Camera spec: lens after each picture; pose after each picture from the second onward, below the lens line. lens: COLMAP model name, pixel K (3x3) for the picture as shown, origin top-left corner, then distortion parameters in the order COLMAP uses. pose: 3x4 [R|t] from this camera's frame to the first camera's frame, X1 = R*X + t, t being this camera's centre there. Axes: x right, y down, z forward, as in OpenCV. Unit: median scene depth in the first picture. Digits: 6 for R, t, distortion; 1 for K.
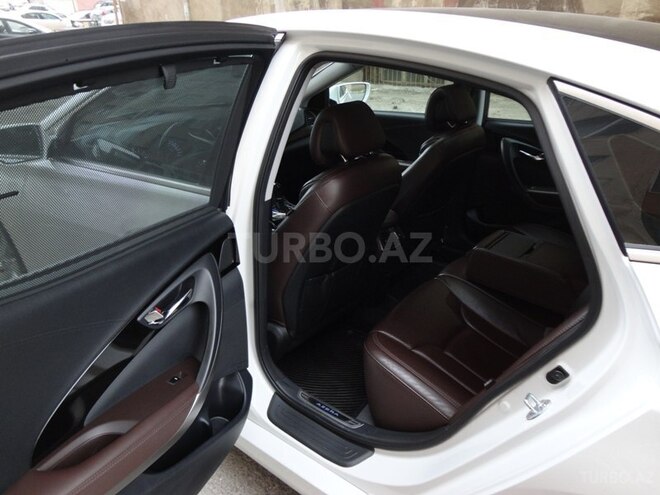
lens RADIAL K [[489.7, 0, 330.0], [0, 489.7, 247.5], [0, 0, 1]] dist [-0.000232, 0.002079]
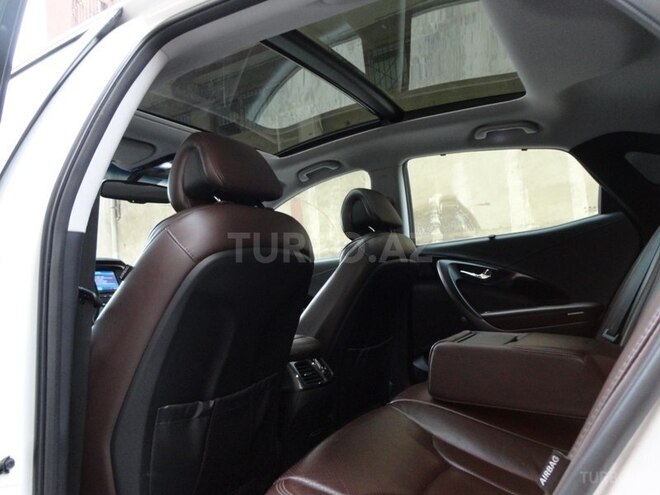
lens RADIAL K [[489.7, 0, 330.0], [0, 489.7, 247.5], [0, 0, 1]] dist [-0.000232, 0.002079]
pose [[0.988189, -0.046751, 0.145938, 0.068542], [0.110778, 0.875957, -0.469498, 0.182632], [-0.105885, 0.480119, 0.870789, 0.387741]]
